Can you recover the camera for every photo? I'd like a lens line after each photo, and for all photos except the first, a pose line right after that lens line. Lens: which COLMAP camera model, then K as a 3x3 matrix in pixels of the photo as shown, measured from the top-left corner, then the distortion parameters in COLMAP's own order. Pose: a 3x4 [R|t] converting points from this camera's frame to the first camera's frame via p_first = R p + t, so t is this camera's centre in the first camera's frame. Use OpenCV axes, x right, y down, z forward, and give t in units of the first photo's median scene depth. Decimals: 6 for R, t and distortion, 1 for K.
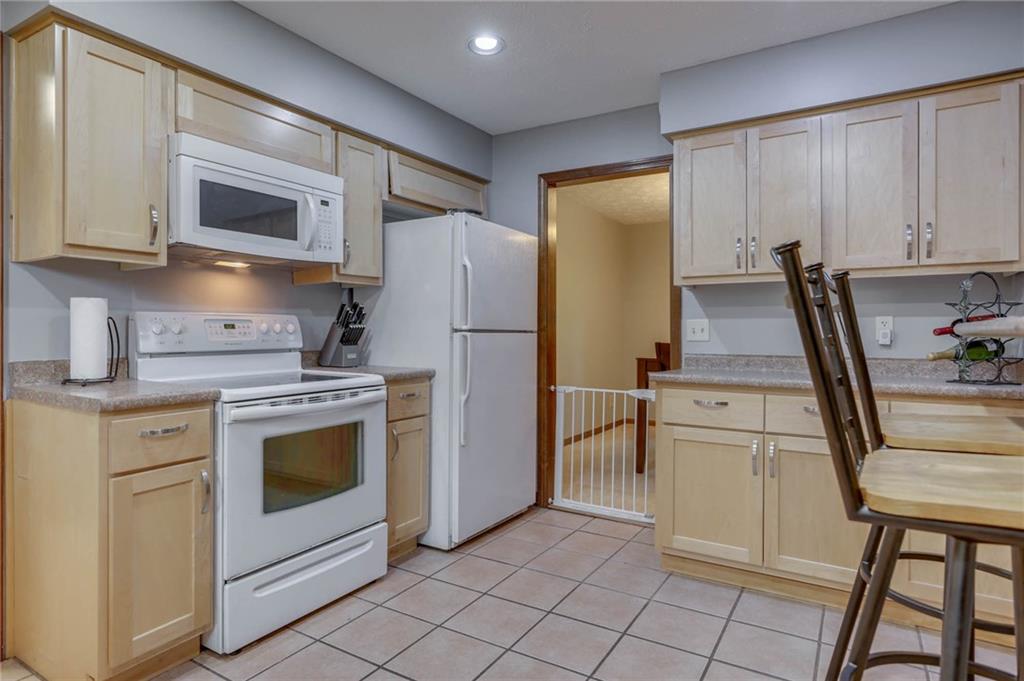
lens RADIAL K [[565.6, 0, 514.2], [0, 565.6, 332.5], [0, 0, 1]] dist [-0.008043, -0.000859]
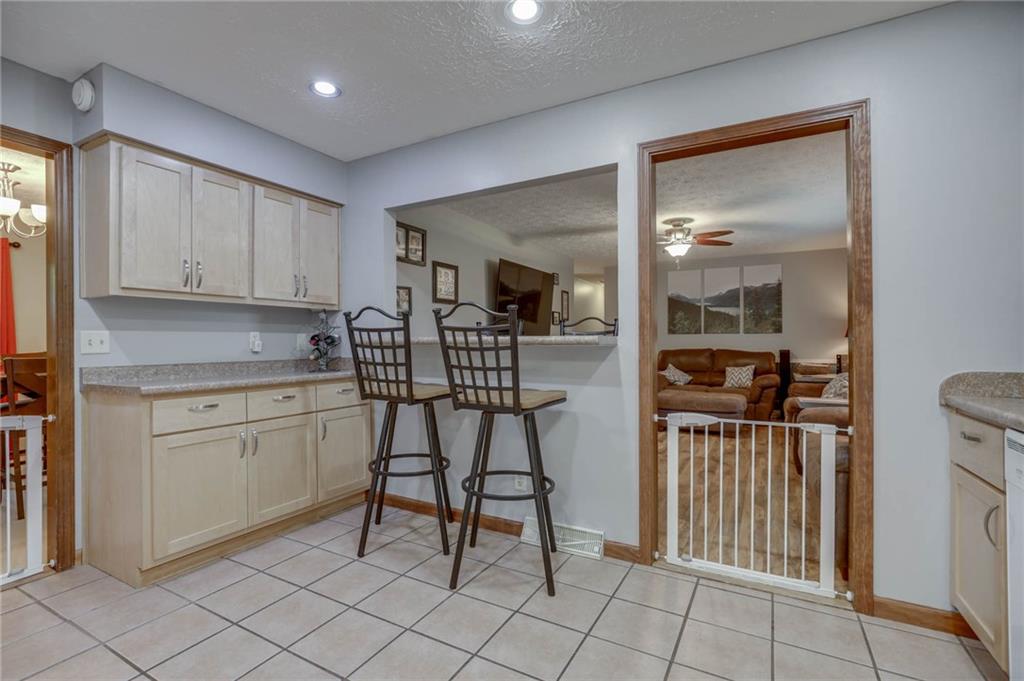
lens RADIAL K [[468.1, 0, 515.5], [0, 468.1, 341.8], [0, 0, 1]] dist [-0.019719, 0.007962]
pose [[-0.045256, -0.001495, 0.998974, -0.556399], [0.001948, 0.999997, 0.001585, -0.004759], [-0.998974, 0.002017, -0.045253, 0.390249]]
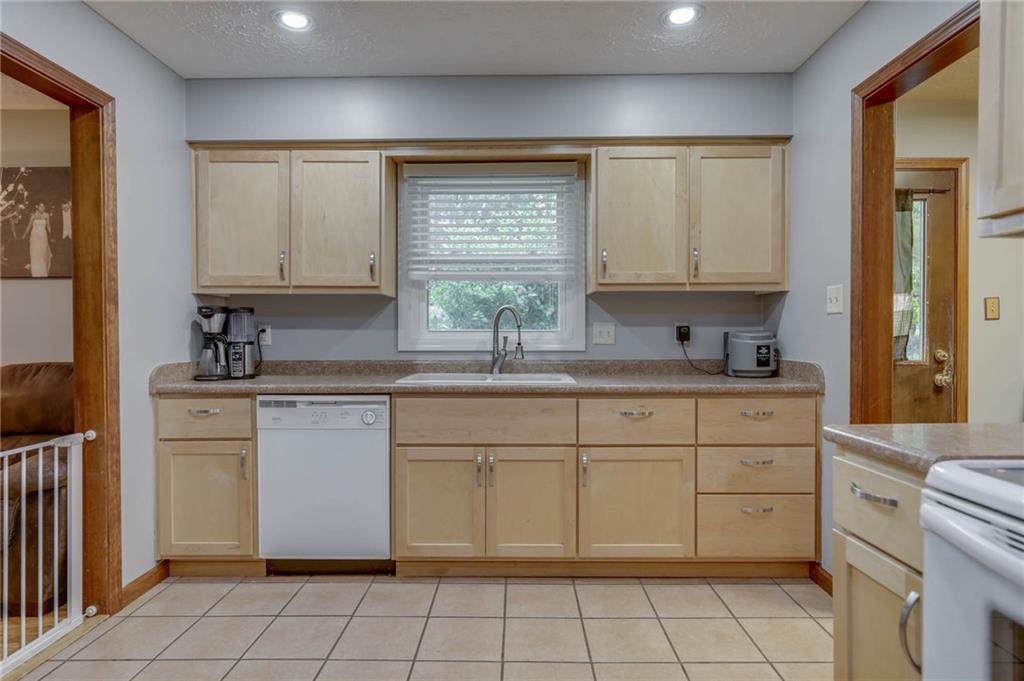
lens RADIAL K [[565.6, 0, 515.4], [0, 565.6, 337.5], [0, 0, 1]] dist [-0.008043, -0.000859]
pose [[-0.853549, 0.006047, -0.520978, 0.060808], [0.004242, 0.999980, 0.004657, -0.009076], [0.520995, 0.001765, -0.853558, 0.885650]]
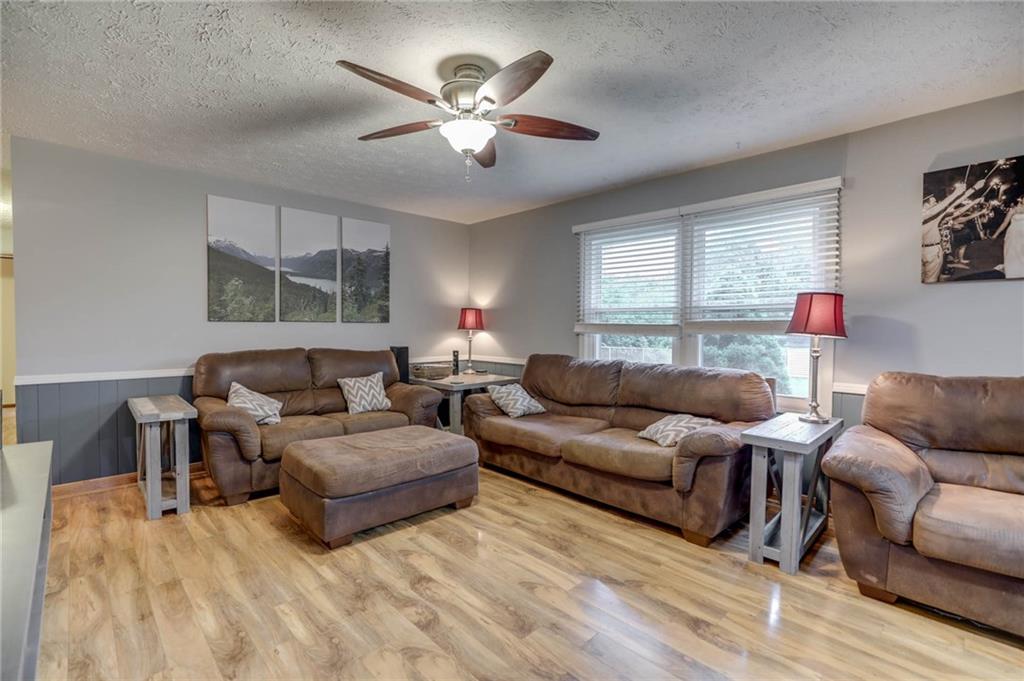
lens RADIAL K [[468.1, 0, 510.7], [0, 468.1, 342.3], [0, 0, 1]] dist [-0.019719, 0.007962]
pose [[-0.967459, -0.014774, 0.252595, 1.010892], [-0.005576, 0.999296, 0.037094, -0.039201], [-0.252965, 0.034479, -0.966861, 0.460430]]
